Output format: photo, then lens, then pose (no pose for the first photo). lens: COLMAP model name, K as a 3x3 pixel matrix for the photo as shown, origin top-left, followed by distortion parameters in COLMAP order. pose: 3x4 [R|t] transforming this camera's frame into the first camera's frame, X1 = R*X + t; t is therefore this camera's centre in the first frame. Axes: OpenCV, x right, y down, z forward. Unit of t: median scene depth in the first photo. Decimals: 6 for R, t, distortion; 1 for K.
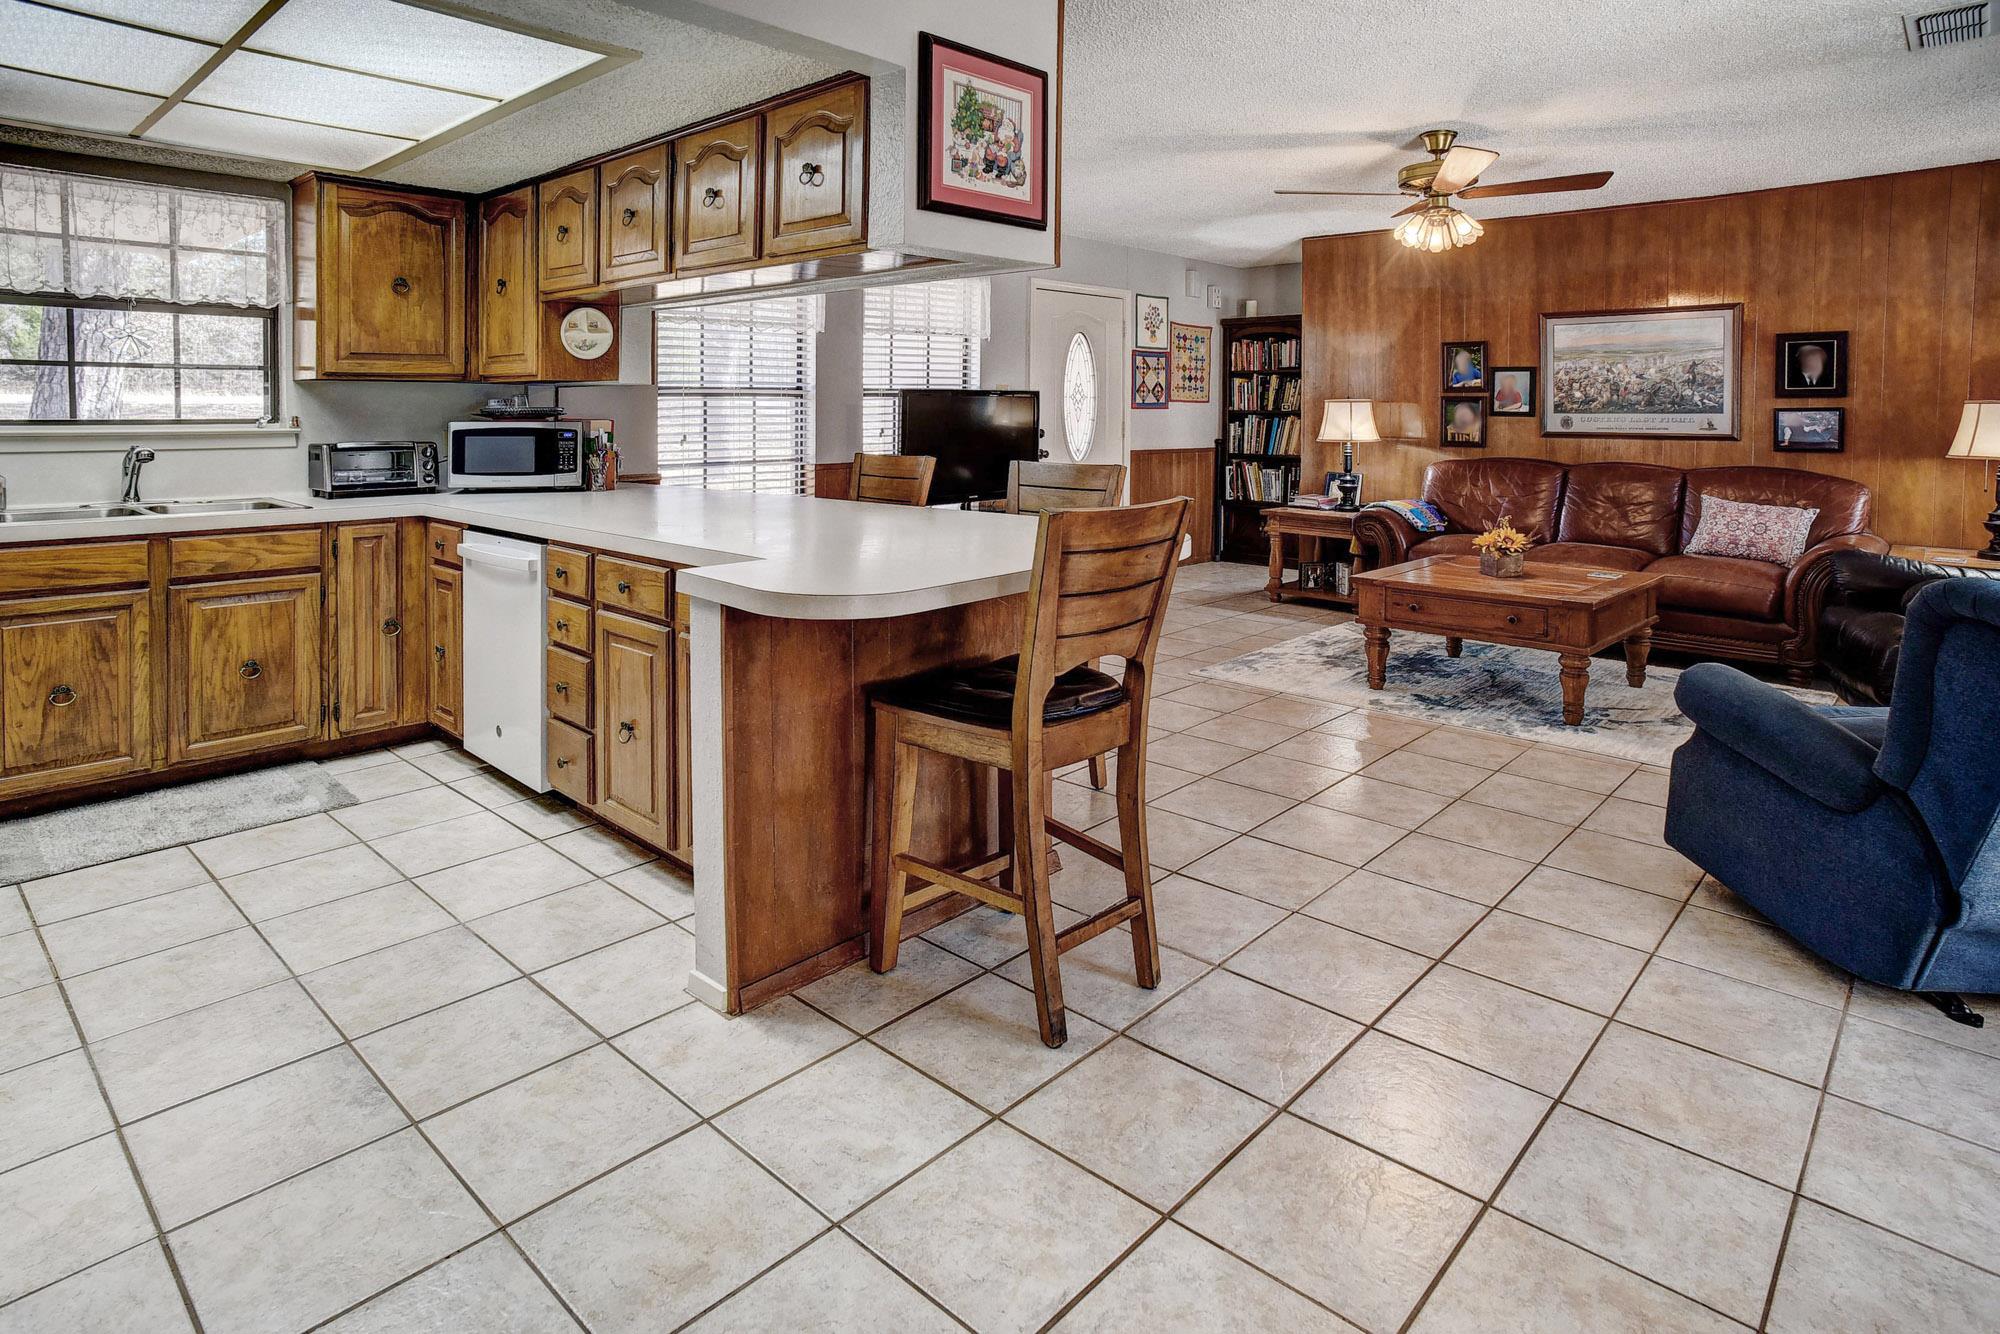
lens RADIAL K [[1075.2, 0, 993.8], [0, 1075.2, 531.0], [0, 0, 1]] dist [-0.019411, 0.021805]
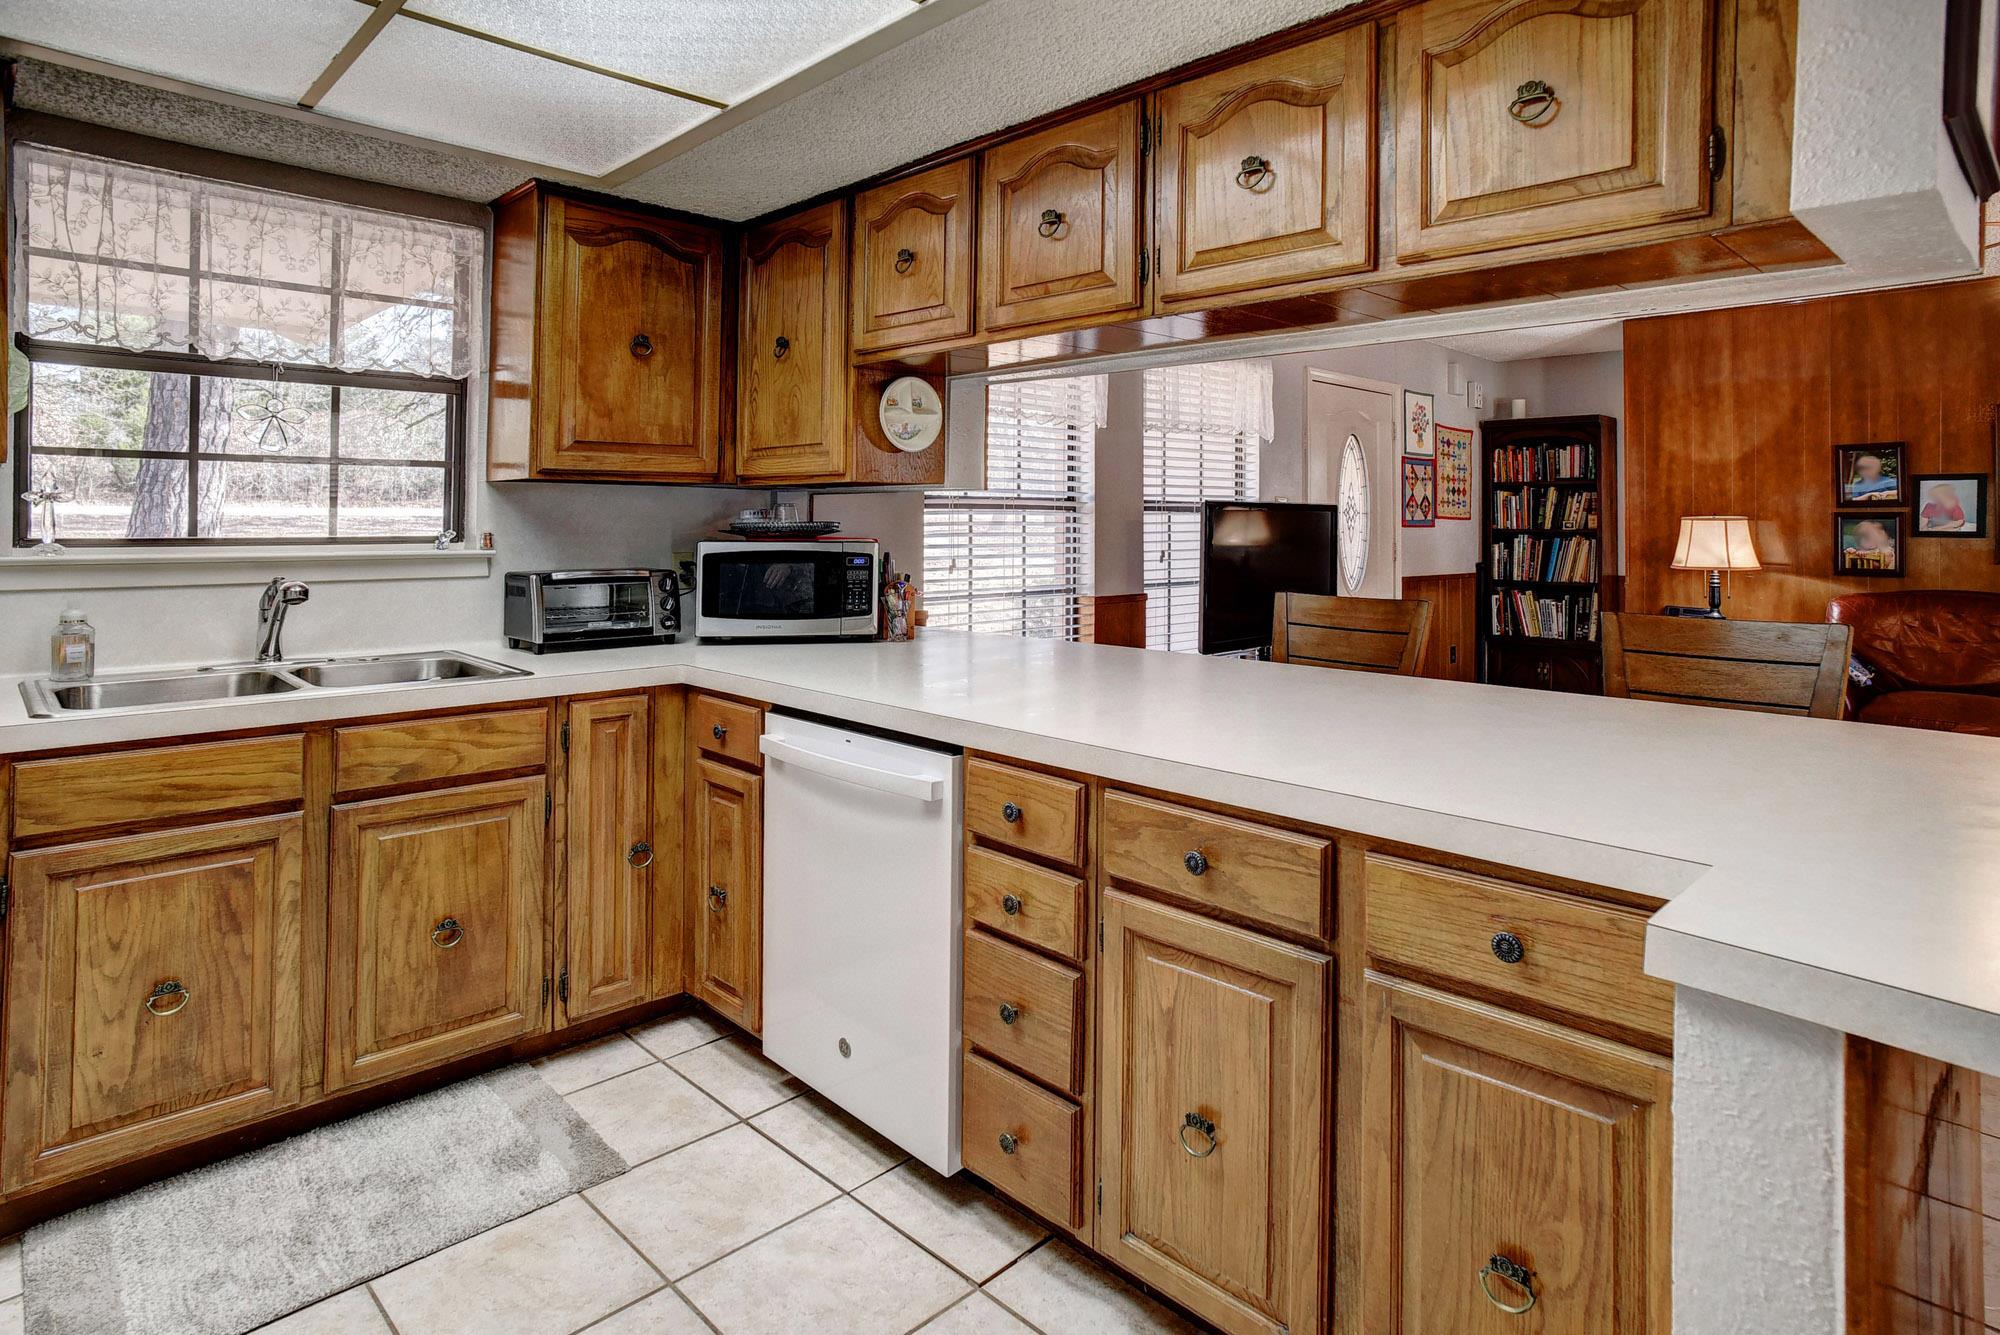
lens RADIAL K [[1075.2, 0, 991.8], [0, 1075.2, 617.0], [0, 0, 1]] dist [-0.019411, 0.021805]
pose [[0.998769, 0.007996, -0.048950, -0.297784], [-0.009336, 0.999586, -0.027222, -0.037843], [0.048712, 0.027646, 0.998430, 0.327308]]
